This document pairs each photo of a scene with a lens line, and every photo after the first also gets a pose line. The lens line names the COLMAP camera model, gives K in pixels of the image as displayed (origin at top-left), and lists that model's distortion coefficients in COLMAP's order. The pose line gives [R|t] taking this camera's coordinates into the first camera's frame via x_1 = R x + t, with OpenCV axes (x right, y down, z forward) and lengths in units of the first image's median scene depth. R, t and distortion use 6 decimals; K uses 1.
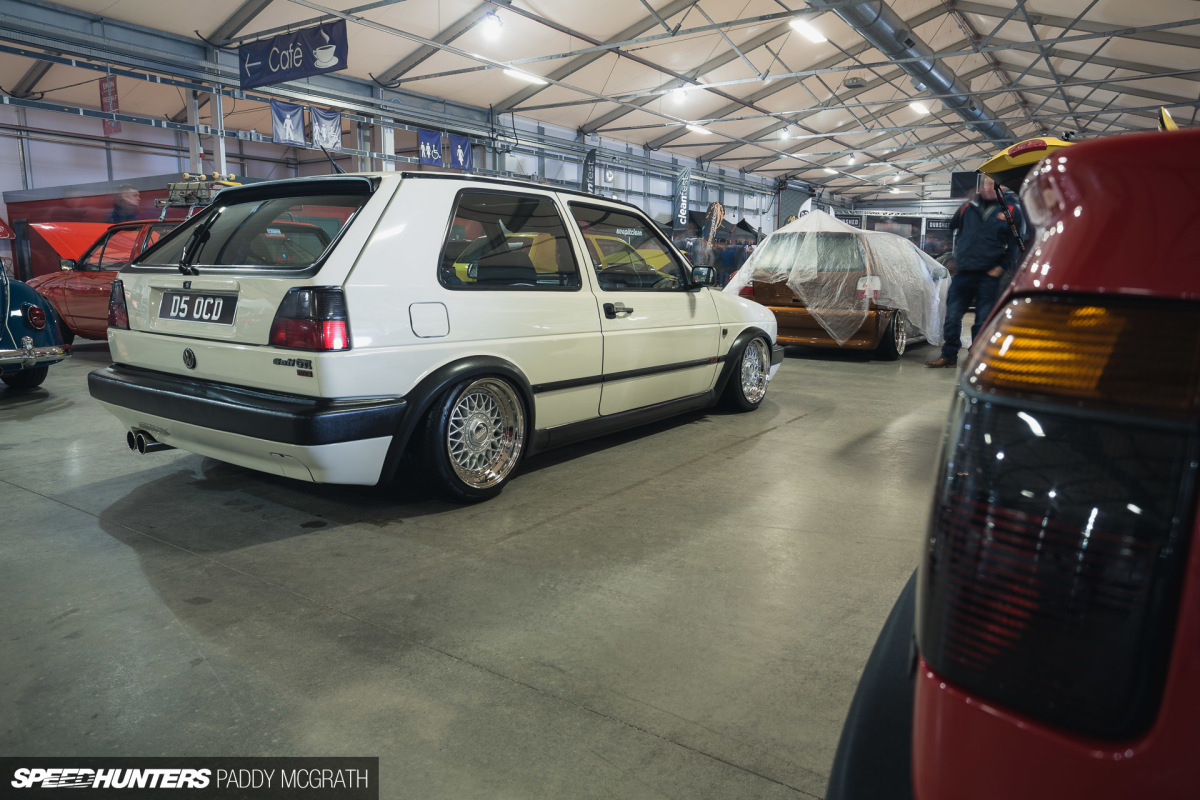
lens RADIAL K [[830.9, 0, 600.0], [0, 830.9, 400.0], [0, 0, 1]] dist [-0.010780, 0.000963]
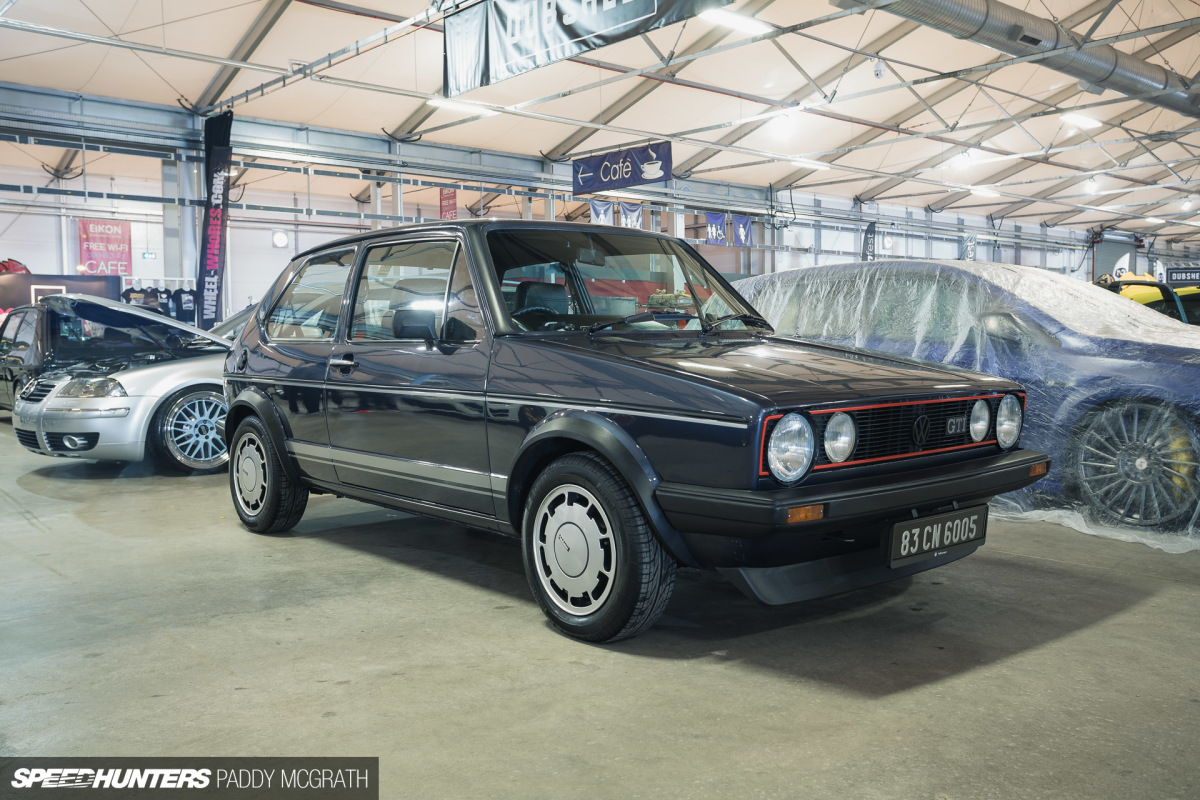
lens RADIAL K [[1063.1, 0, 600.0], [0, 1063.1, 400.0], [0, 0, 1]] dist [0.001824, 0.002632]
pose [[0.969633, -0.004833, -0.244518, -0.014206], [-0.020445, 0.994703, -0.100735, 0.049380], [0.243710, 0.102675, 0.964398, -0.296134]]
